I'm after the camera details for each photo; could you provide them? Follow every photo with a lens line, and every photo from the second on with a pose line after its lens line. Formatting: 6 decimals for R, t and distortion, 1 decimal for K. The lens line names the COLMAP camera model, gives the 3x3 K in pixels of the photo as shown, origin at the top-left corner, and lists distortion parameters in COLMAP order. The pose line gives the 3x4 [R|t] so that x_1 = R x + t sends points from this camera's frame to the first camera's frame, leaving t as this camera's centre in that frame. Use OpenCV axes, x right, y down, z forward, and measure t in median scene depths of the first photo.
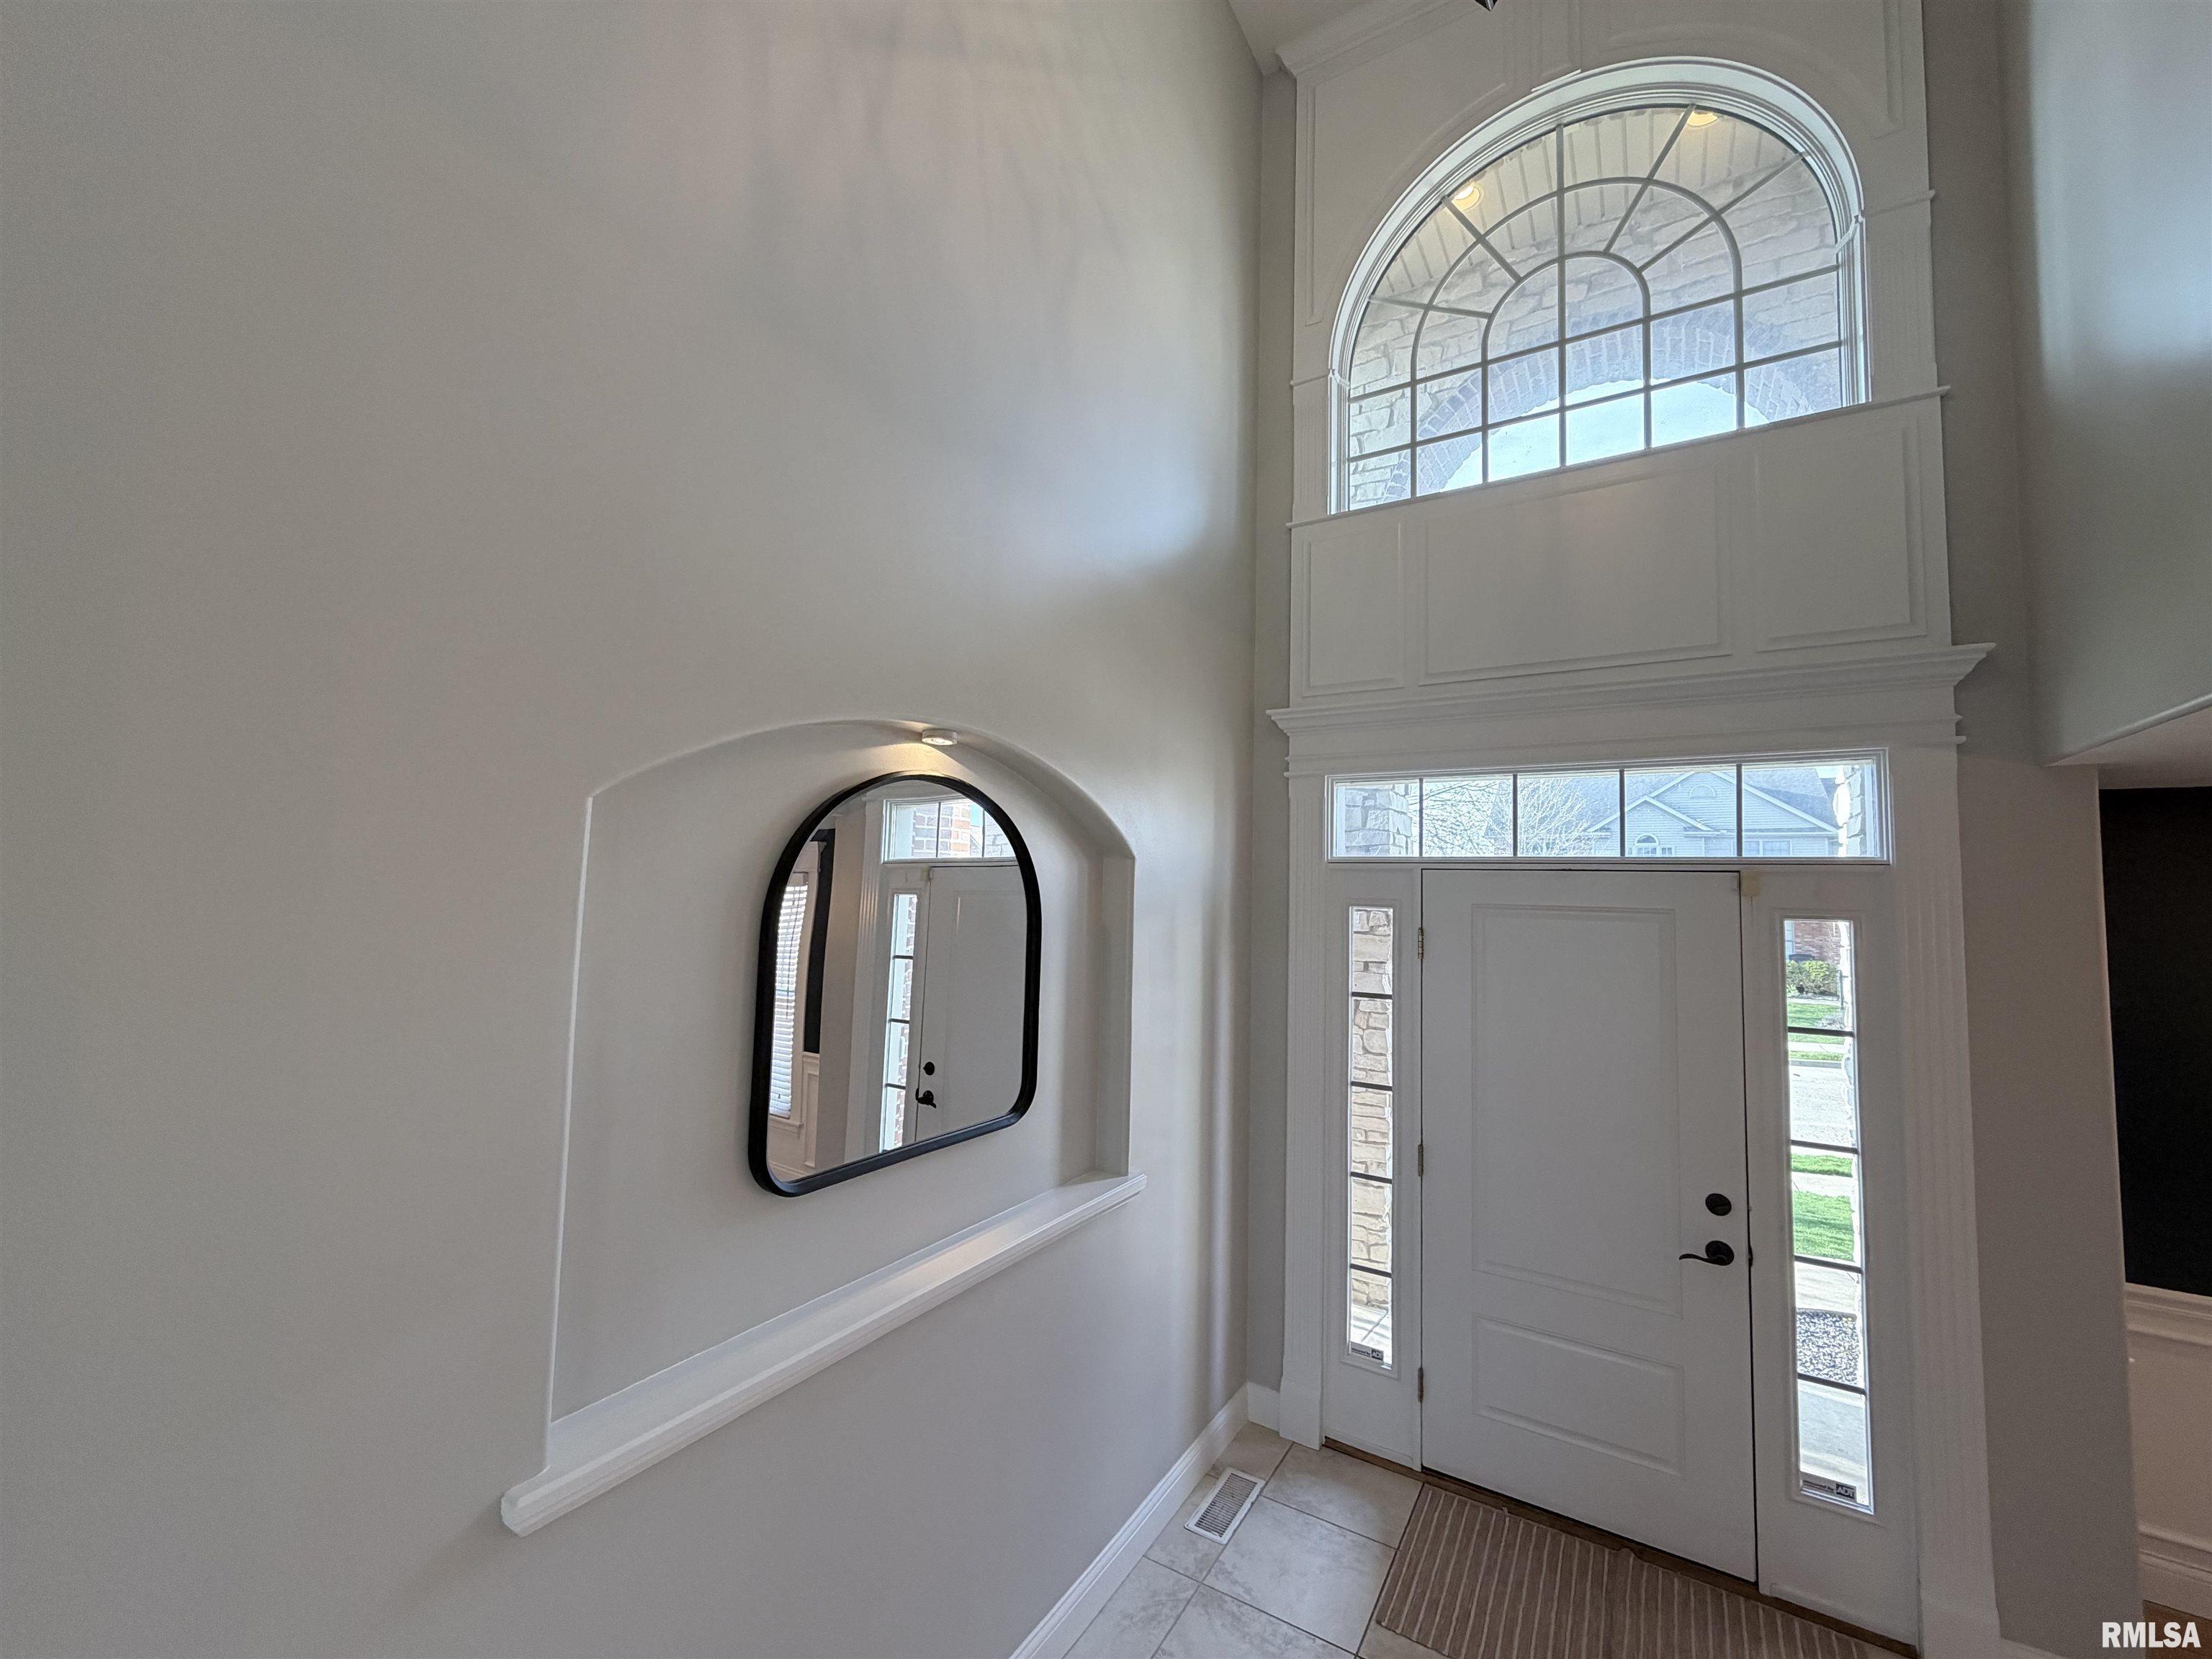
lens RADIAL K [[879.8, 0, 1098.9], [0, 879.8, 830.4], [0, 0, 1]] dist [-0.001920, 0.000678]
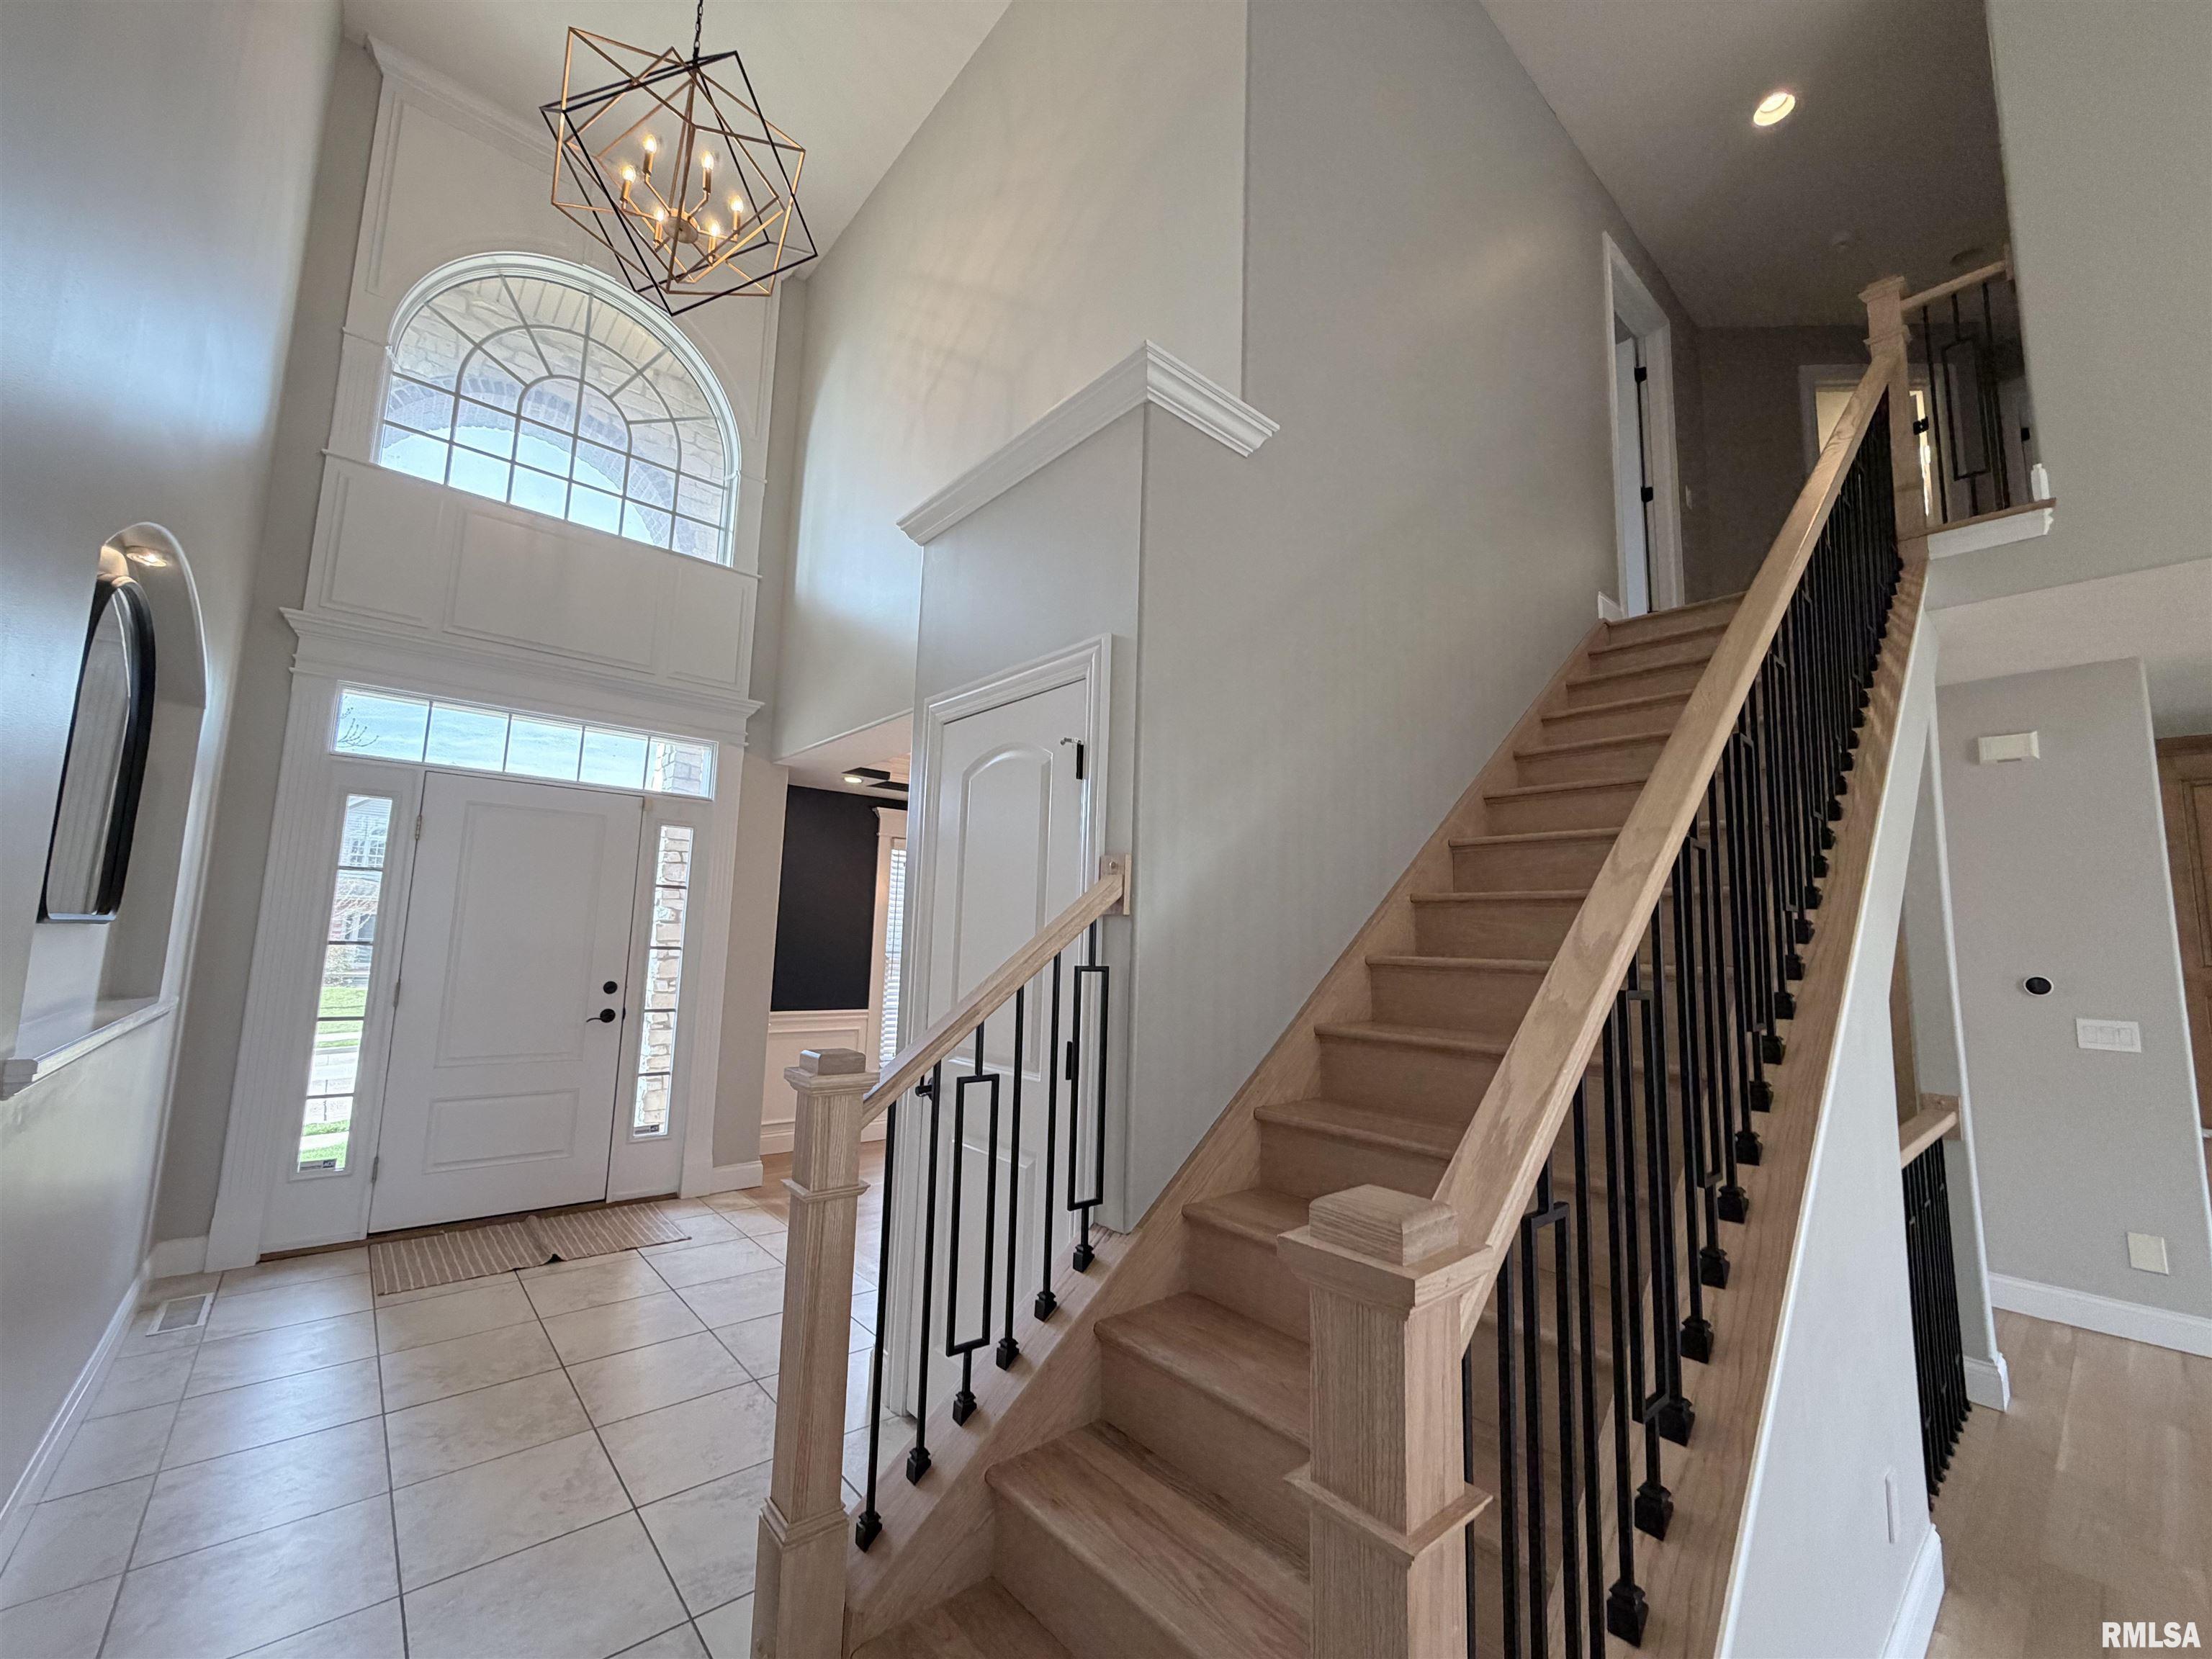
lens RADIAL K [[879.8, 0, 1098.9], [0, 879.8, 830.4], [0, 0, 1]] dist [-0.001920, 0.000678]
pose [[0.297789, 0.102611, 0.949101, -0.571598], [-0.091391, 0.992704, -0.078650, 0.146212], [-0.950247, -0.063318, 0.304994, -0.346829]]
